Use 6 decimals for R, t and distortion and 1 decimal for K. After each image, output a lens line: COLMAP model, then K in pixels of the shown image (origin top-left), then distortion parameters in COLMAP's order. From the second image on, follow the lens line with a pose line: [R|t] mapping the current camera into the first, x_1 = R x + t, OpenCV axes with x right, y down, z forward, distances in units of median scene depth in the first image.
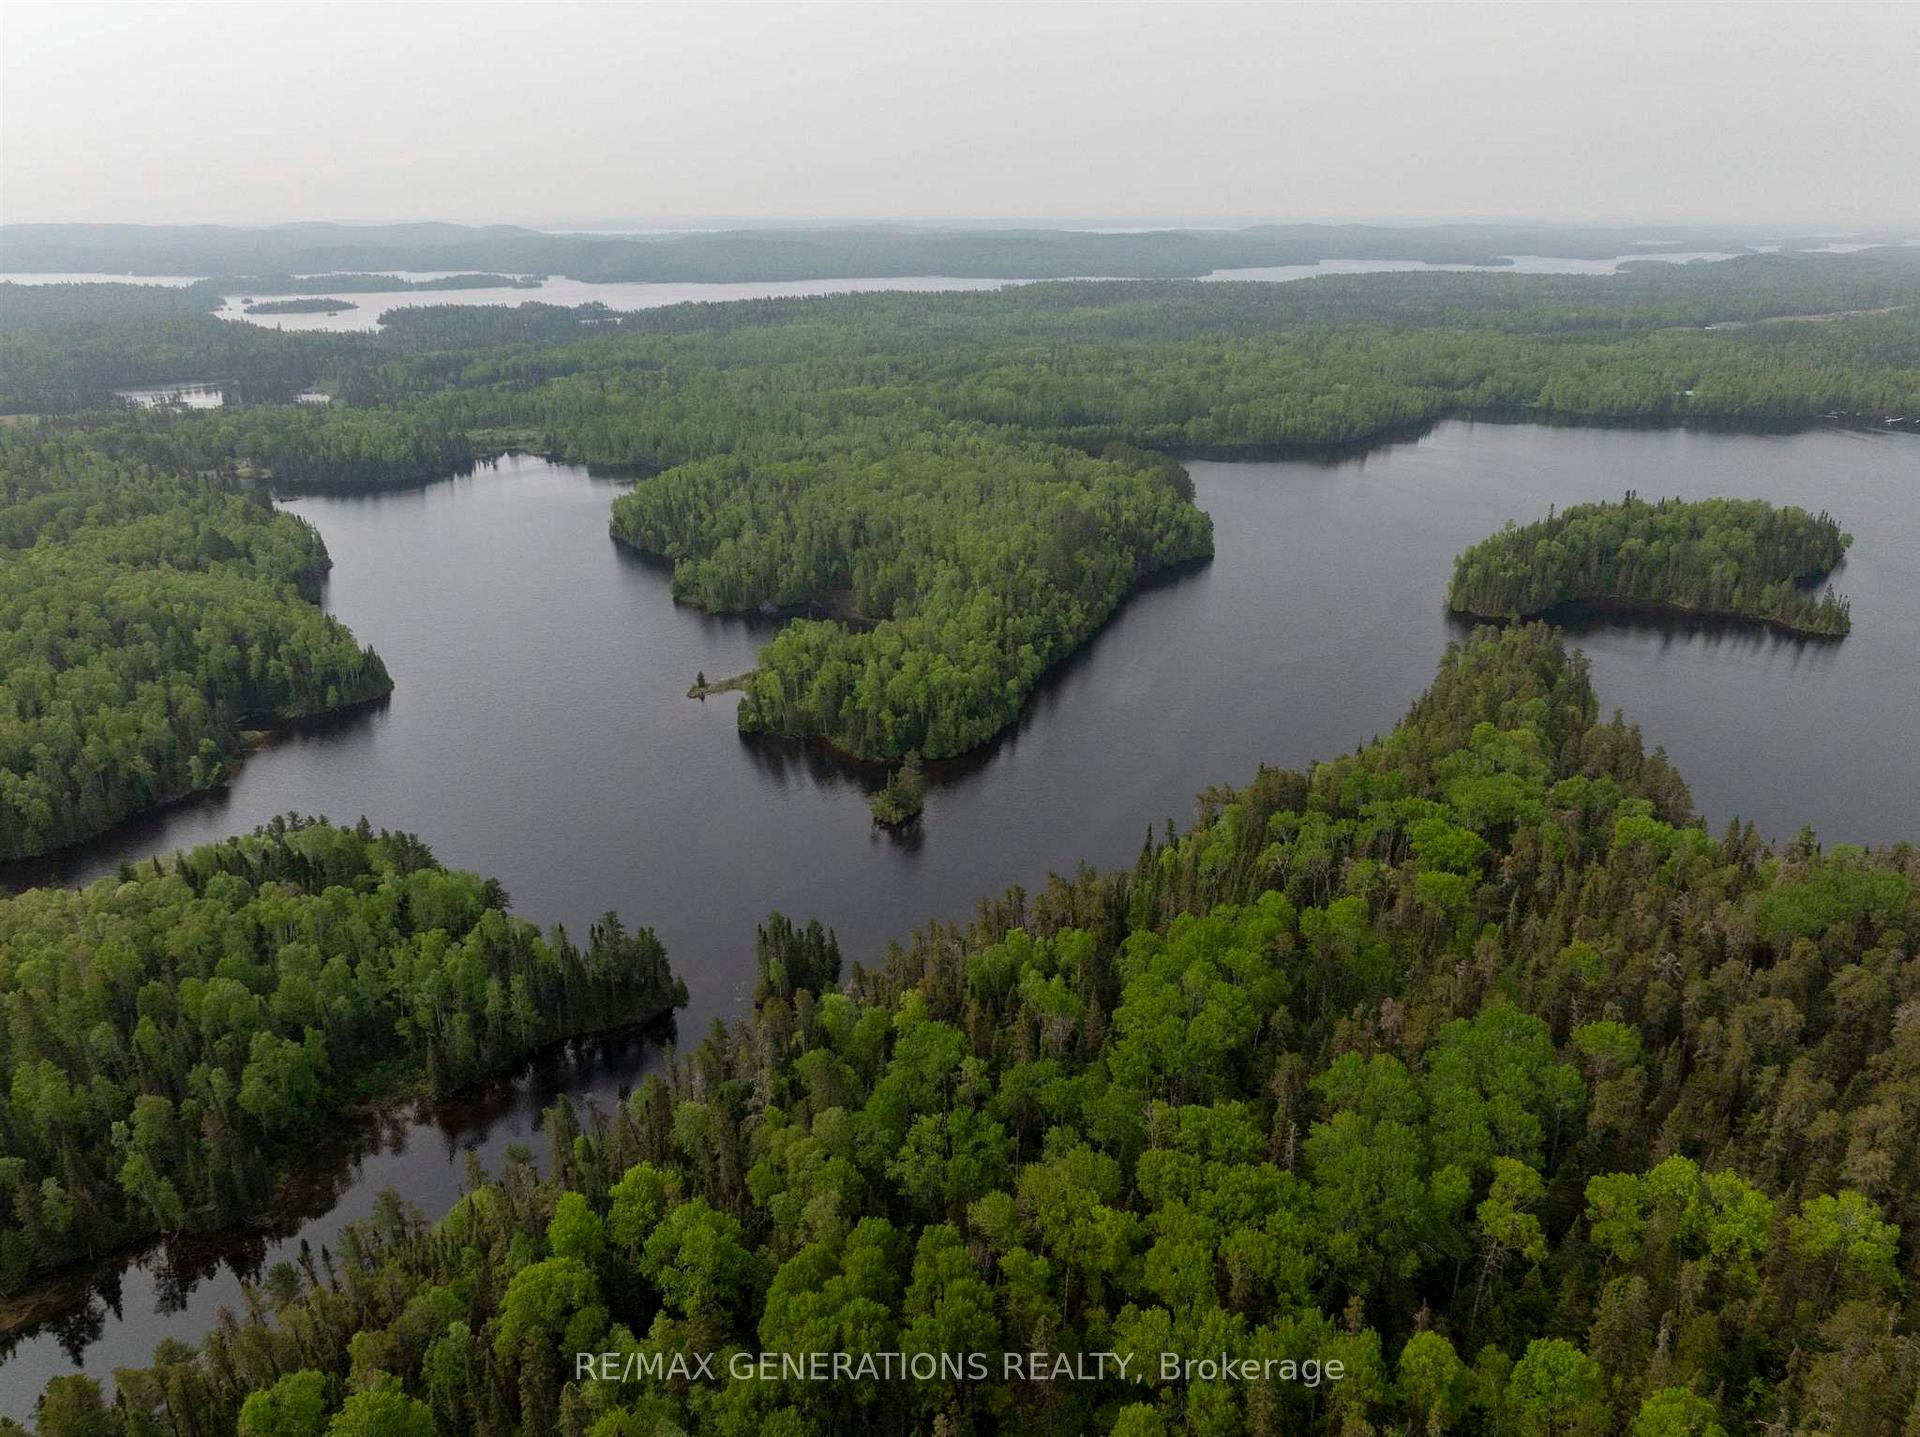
lens RADIAL K [[1349.2, 0, 960.0], [0, 1349.2, 718.5], [0, 0, 1]] dist [-0.036016, -0.000768]
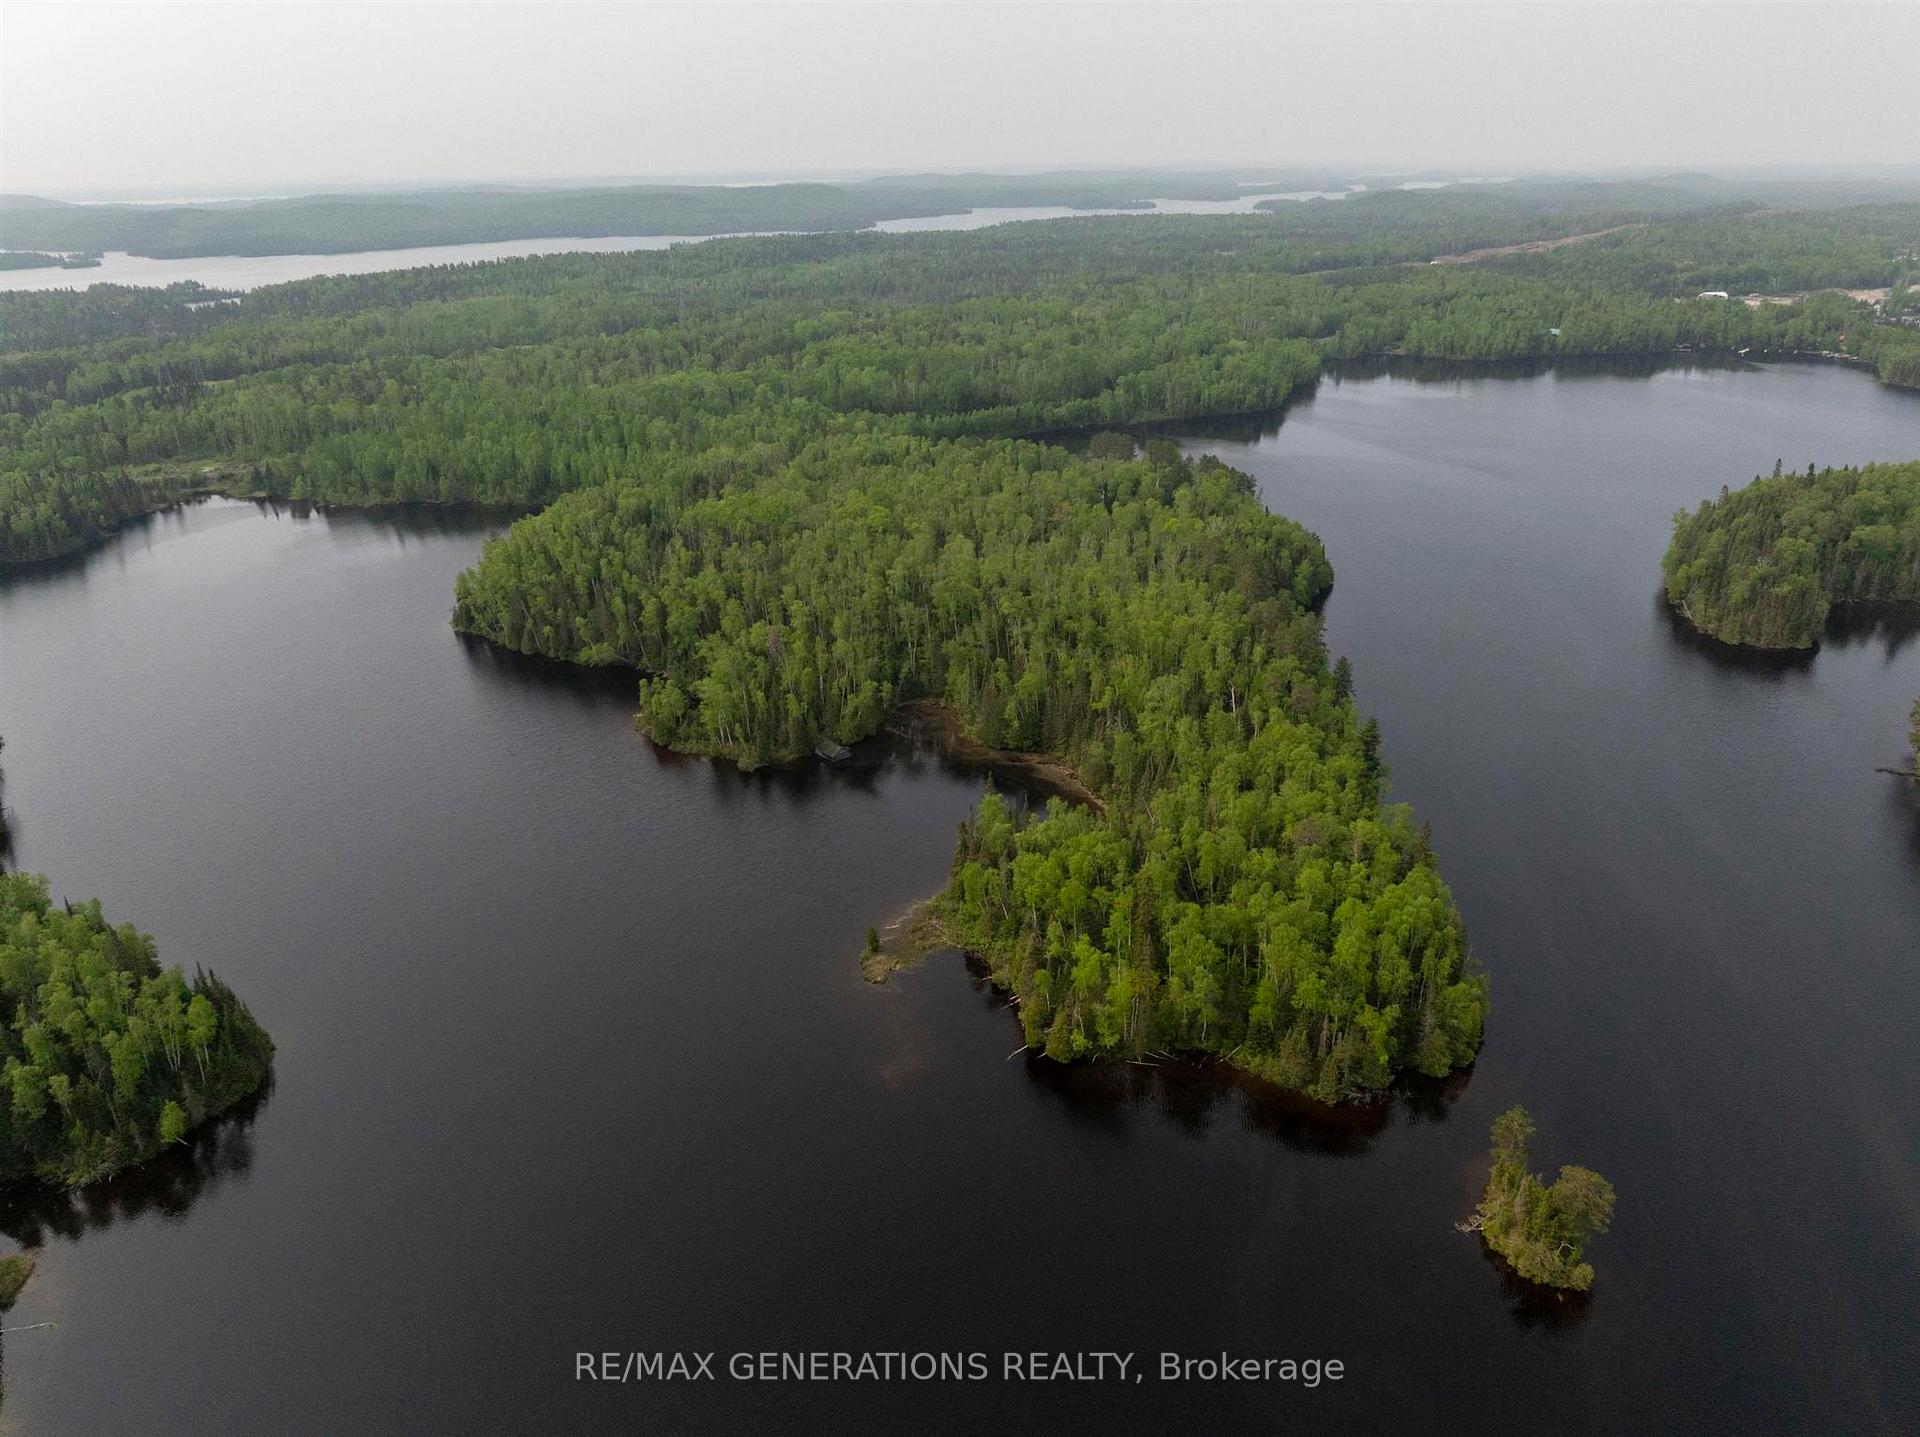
lens RADIAL K [[1349.2, 0, 960.0], [0, 1349.2, 718.5], [0, 0, 1]] dist [-0.036016, -0.000768]
pose [[0.960024, -0.116958, 0.254310, -0.224496], [0.109466, 0.993040, 0.043466, -0.109462], [-0.257624, -0.013890, 0.966145, 0.352009]]
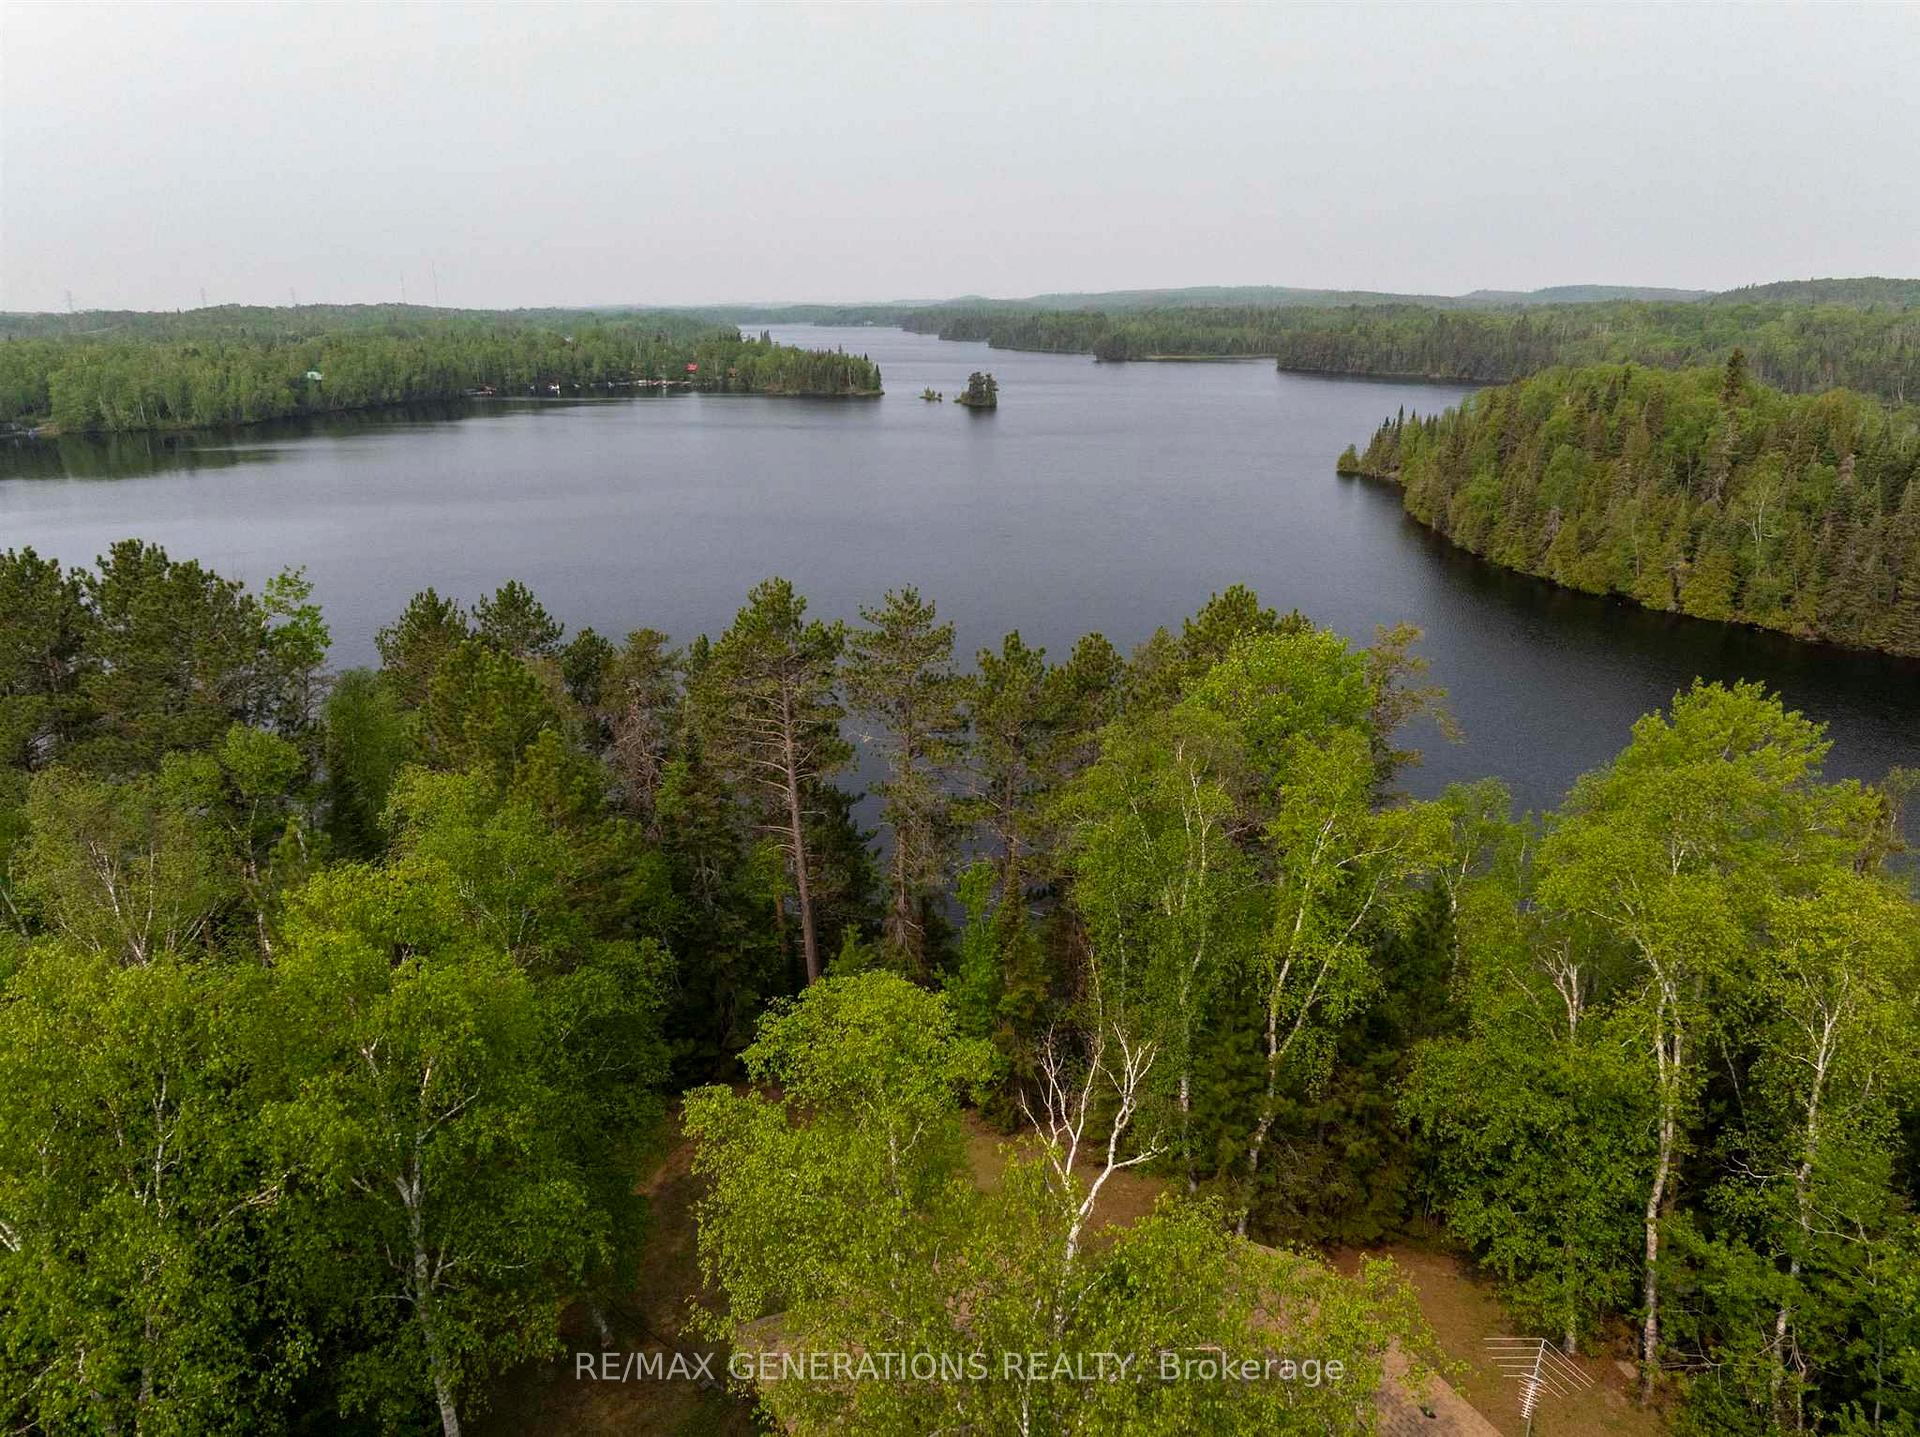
lens RADIAL K [[1354.6, 0, 960.0], [0, 1354.6, 718.5], [0, 0, 1]] dist [-0.051781, 0.022329]
pose [[0.232969, -0.286286, 0.929390, 0.087038], [0.349394, 0.916516, 0.194738, -0.226179], [-0.907551, 0.279355, 0.313546, 1.110297]]
